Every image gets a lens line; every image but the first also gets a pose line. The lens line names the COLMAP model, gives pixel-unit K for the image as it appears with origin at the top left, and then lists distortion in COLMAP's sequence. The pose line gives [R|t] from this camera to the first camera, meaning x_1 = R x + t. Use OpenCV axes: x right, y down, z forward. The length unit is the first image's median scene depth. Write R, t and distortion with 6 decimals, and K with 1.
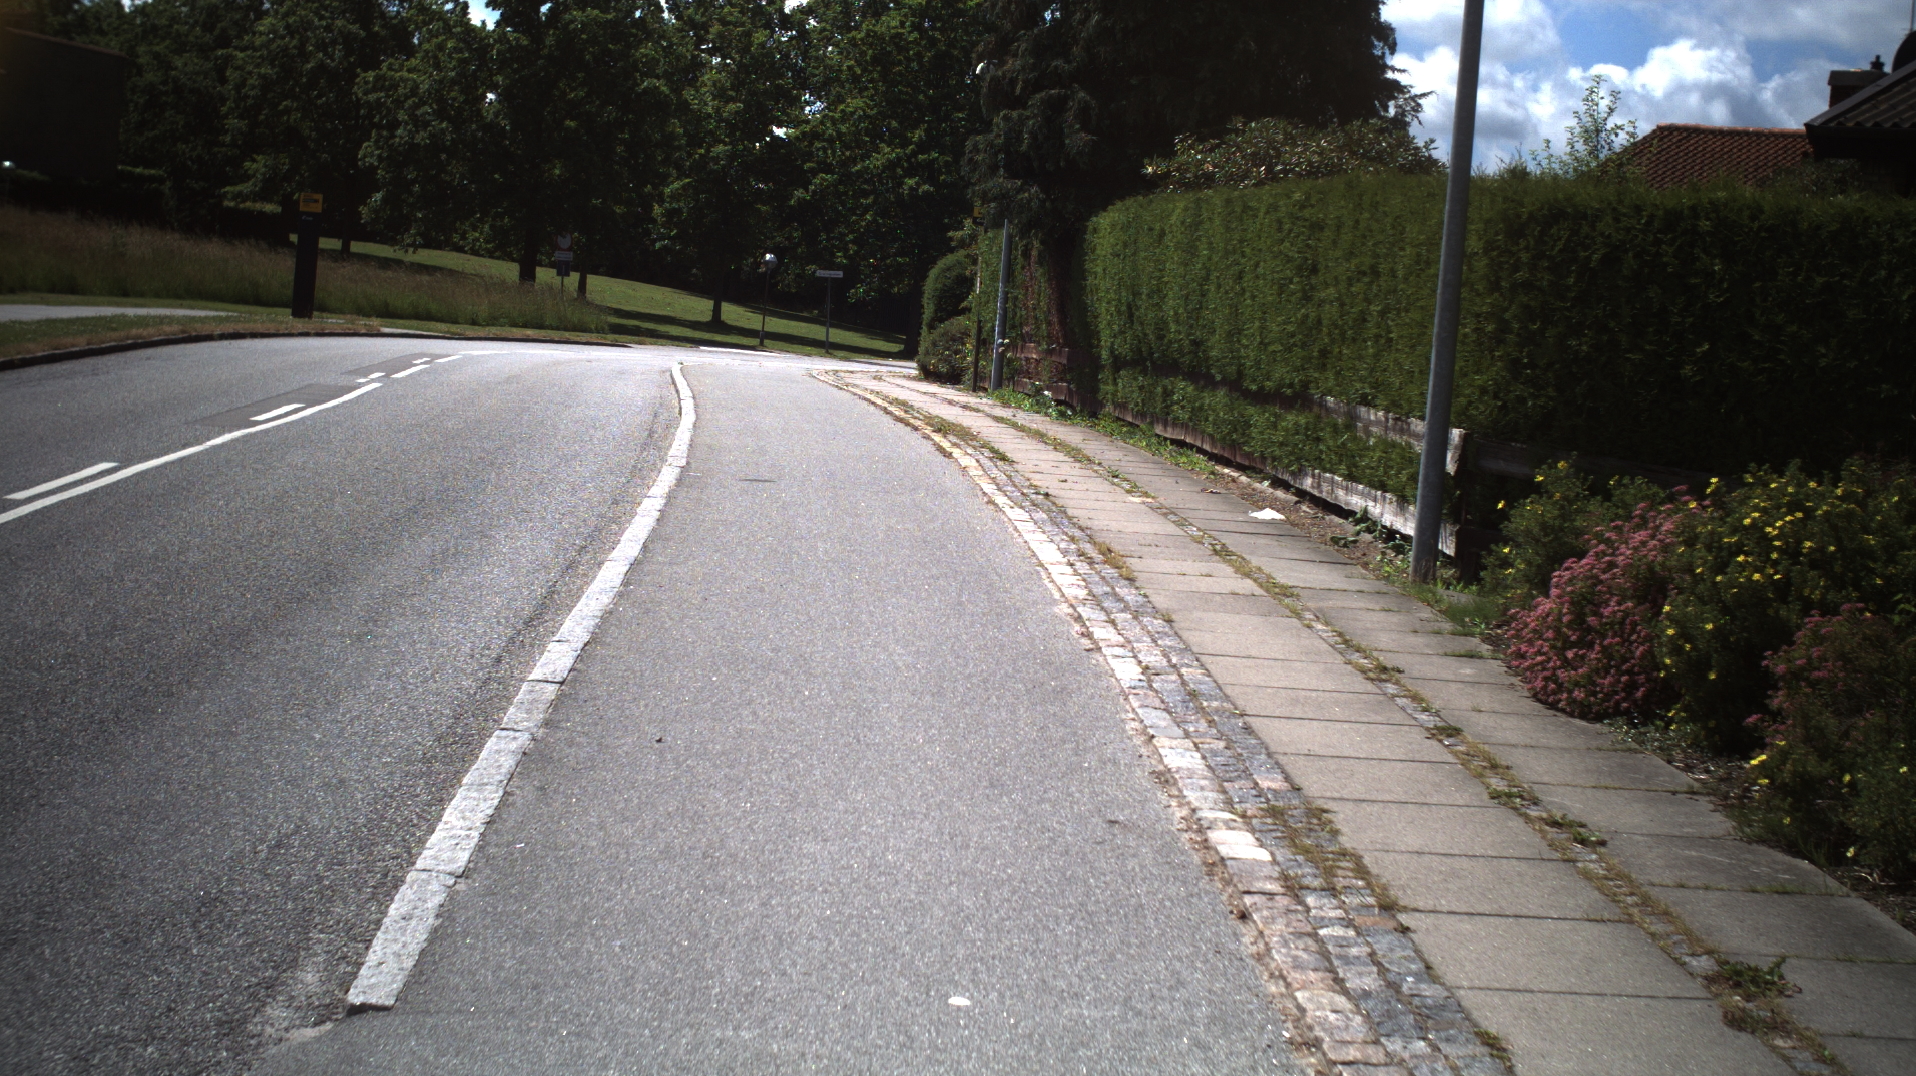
lens RADIAL K [[3397.1, 0, 958.0], [0, 3397.1, 538.0], [0, 0, 1]] dist [-0.276691, 0.286814]
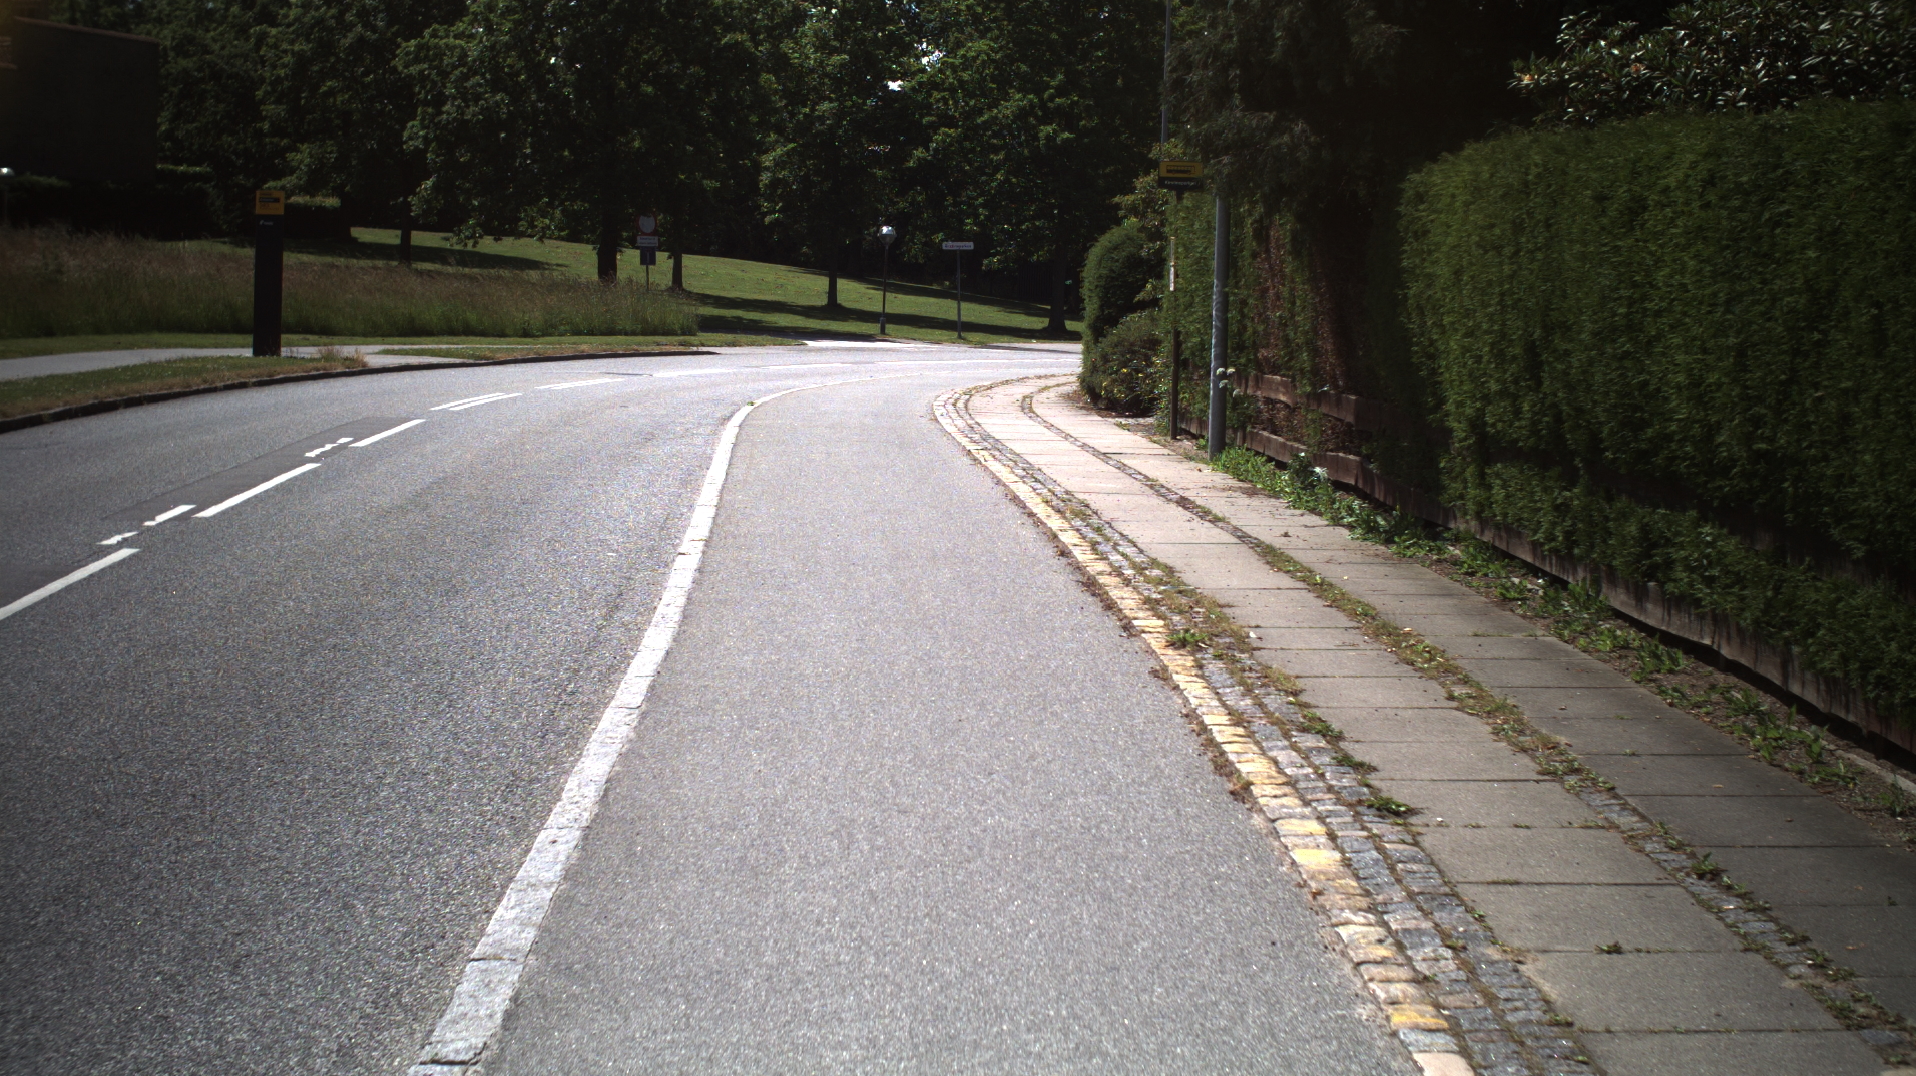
lens RADIAL K [[3397.1, 0, 958.0], [0, 3397.1, 538.0], [0, 0, 1]] dist [-0.276691, 0.286814]
pose [[0.997711, -0.051458, -0.043862, -0.007905], [0.052049, 0.998567, 0.012437, -0.028029], [0.043159, -0.014691, 0.998960, 0.272250]]
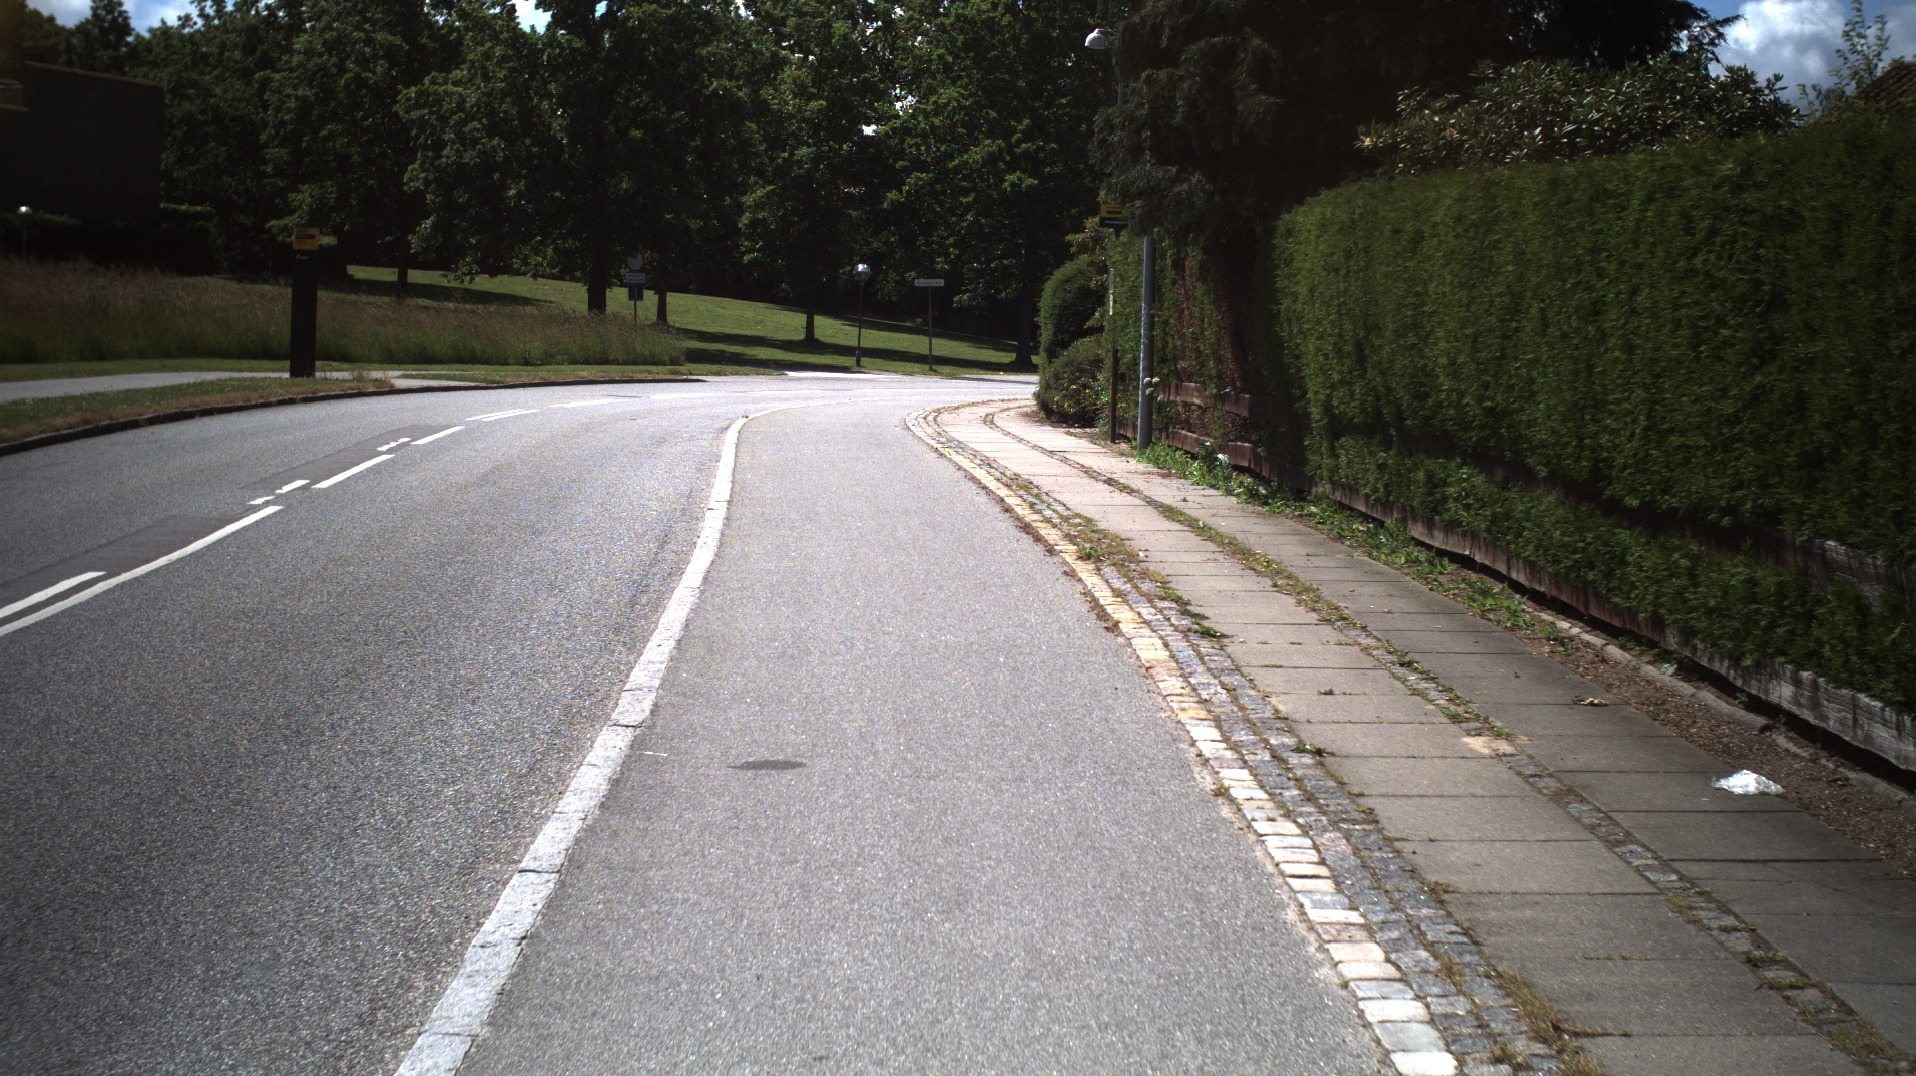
lens RADIAL K [[3397.1, 0, 958.0], [0, 3397.1, 538.0], [0, 0, 1]] dist [-0.276691, 0.286814]
pose [[0.998094, -0.050741, -0.035116, -0.003831], [0.050798, 0.998709, 0.000750, -0.019287], [0.035033, -0.002532, 0.999383, 0.181695]]
